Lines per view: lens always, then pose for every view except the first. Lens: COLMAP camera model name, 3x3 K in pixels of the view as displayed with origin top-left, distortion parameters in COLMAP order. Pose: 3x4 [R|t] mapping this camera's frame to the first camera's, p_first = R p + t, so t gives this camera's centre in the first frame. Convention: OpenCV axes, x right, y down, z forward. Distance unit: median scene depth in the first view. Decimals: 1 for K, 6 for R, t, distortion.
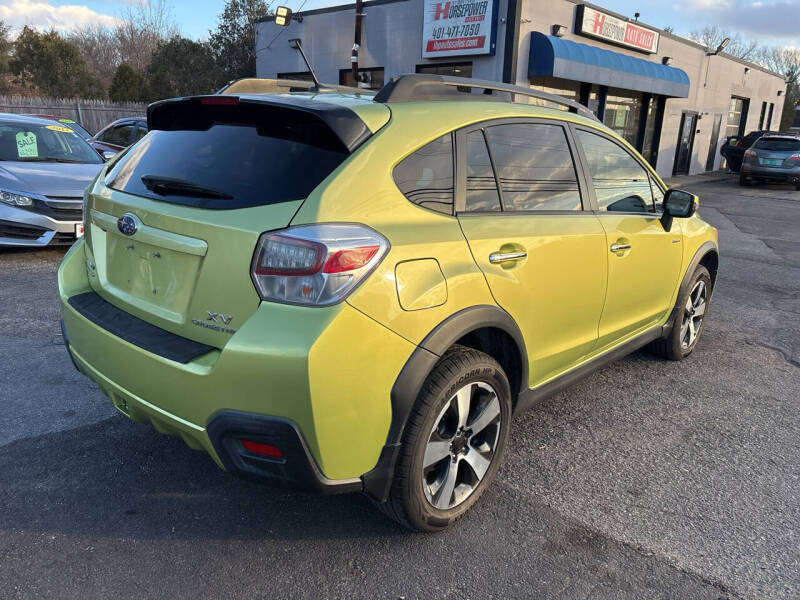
lens RADIAL K [[606.7, 0, 403.3], [0, 606.7, 299.4], [0, 0, 1]] dist [0.054206, -0.064044]
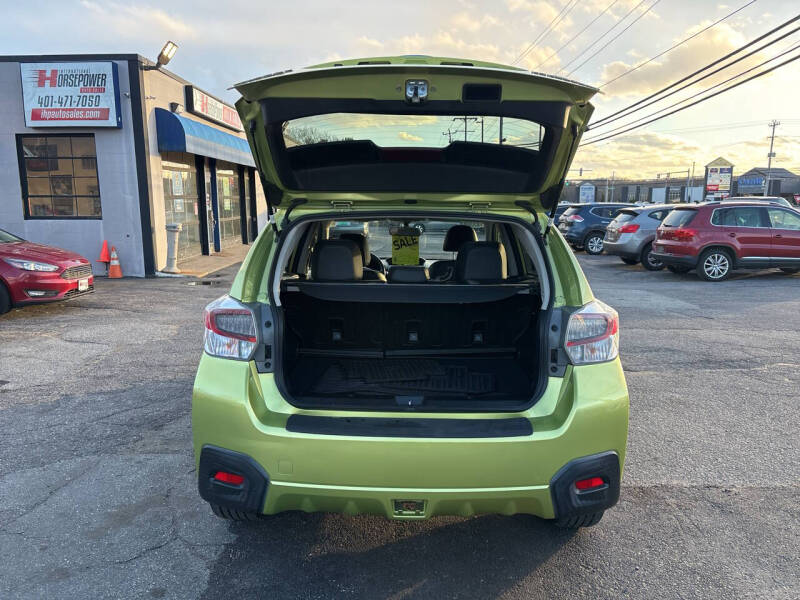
lens RADIAL K [[606.7, 0, 399.7], [0, 606.7, 299.2], [0, 0, 1]] dist [0.054206, -0.064044]
pose [[0.751854, -0.135492, 0.645258, -0.172369], [0.199980, 0.979418, -0.027357, -0.022867], [-0.628271, 0.149607, 0.763475, 0.030592]]
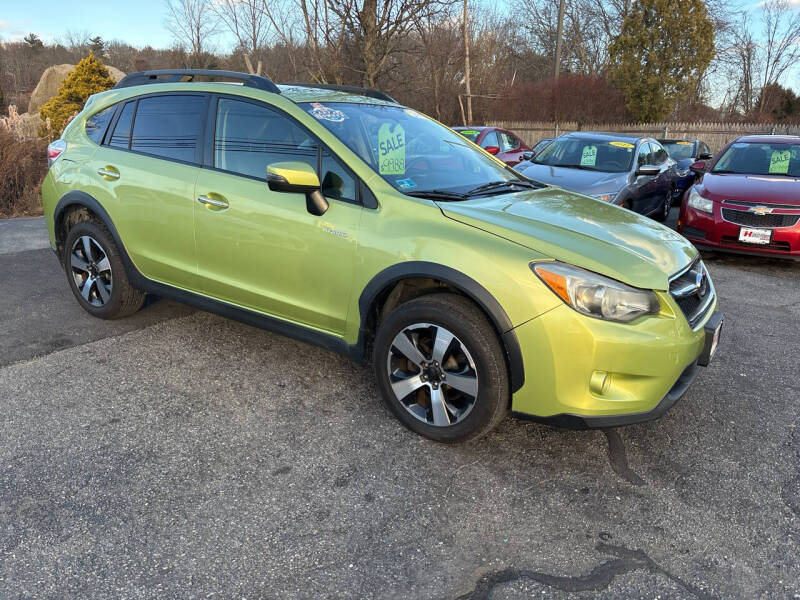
lens RADIAL K [[606.7, 0, 398.9], [0, 606.7, 298.2], [0, 0, 1]] dist [0.054206, -0.064044]
pose [[0.124924, 0.227757, -0.965671, 0.337679], [-0.296888, 0.937281, 0.182654, -0.050011], [0.946706, 0.263878, 0.184707, 0.260320]]
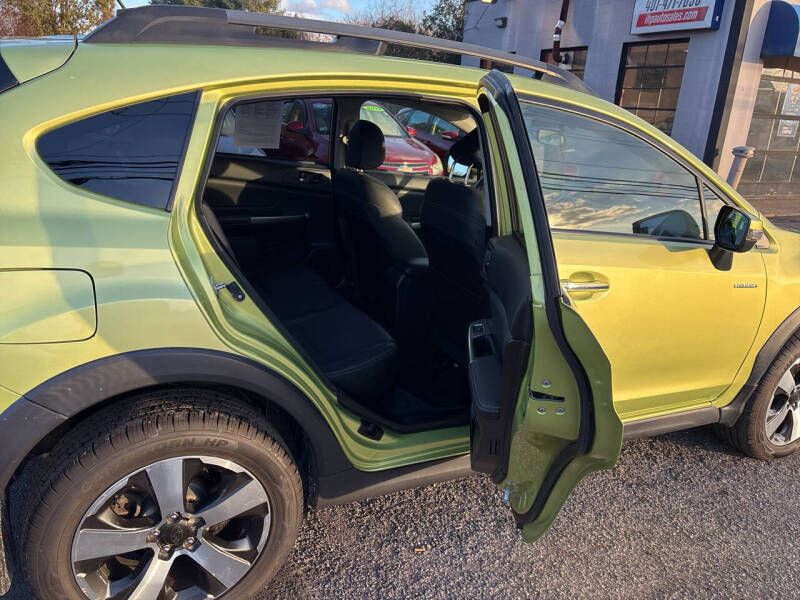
lens RADIAL K [[606.7, 0, 405.6], [0, 606.7, 306.3], [0, 0, 1]] dist [0.054206, -0.064044]
pose [[0.928425, 0.142680, -0.343030, 0.091487], [-0.132615, 0.989763, 0.052755, -0.016483], [0.347045, -0.003488, 0.937842, 0.071222]]
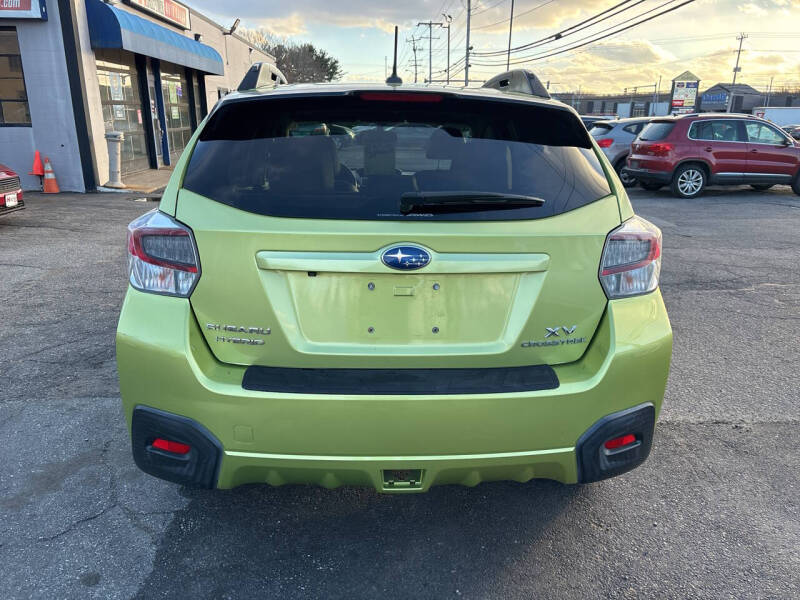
lens RADIAL K [[606.7, 0, 403.8], [0, 606.7, 301.6], [0, 0, 1]] dist [0.054206, -0.064044]
pose [[0.706239, -0.229516, 0.669738, -0.151287], [0.201748, 0.972014, 0.120360, -0.024571], [-0.678620, 0.050116, 0.732778, 0.064140]]
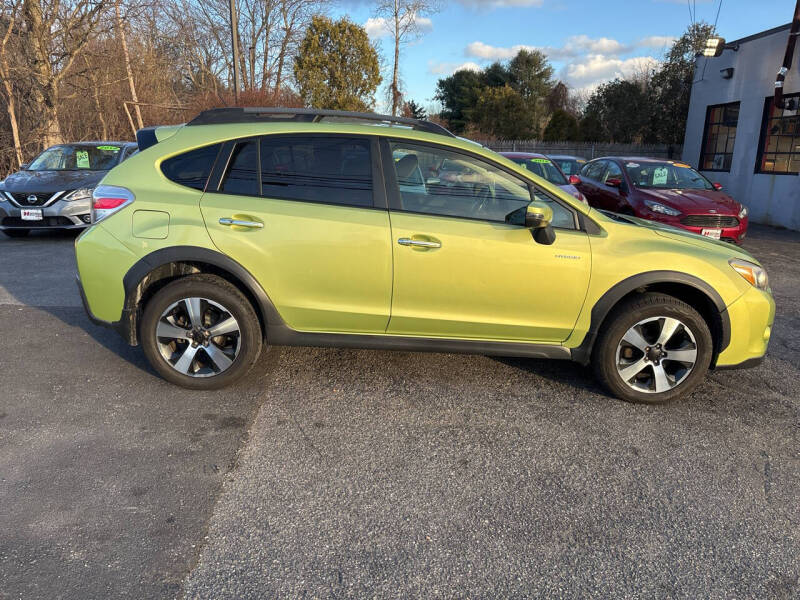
lens RADIAL K [[606.7, 0, 399.8], [0, 606.7, 304.2], [0, 0, 1]] dist [0.054206, -0.064044]
pose [[0.679330, 0.160478, -0.716071, 0.262021], [-0.200479, 0.979261, 0.029269, 0.000551], [0.705917, 0.123674, 0.697414, 0.042495]]
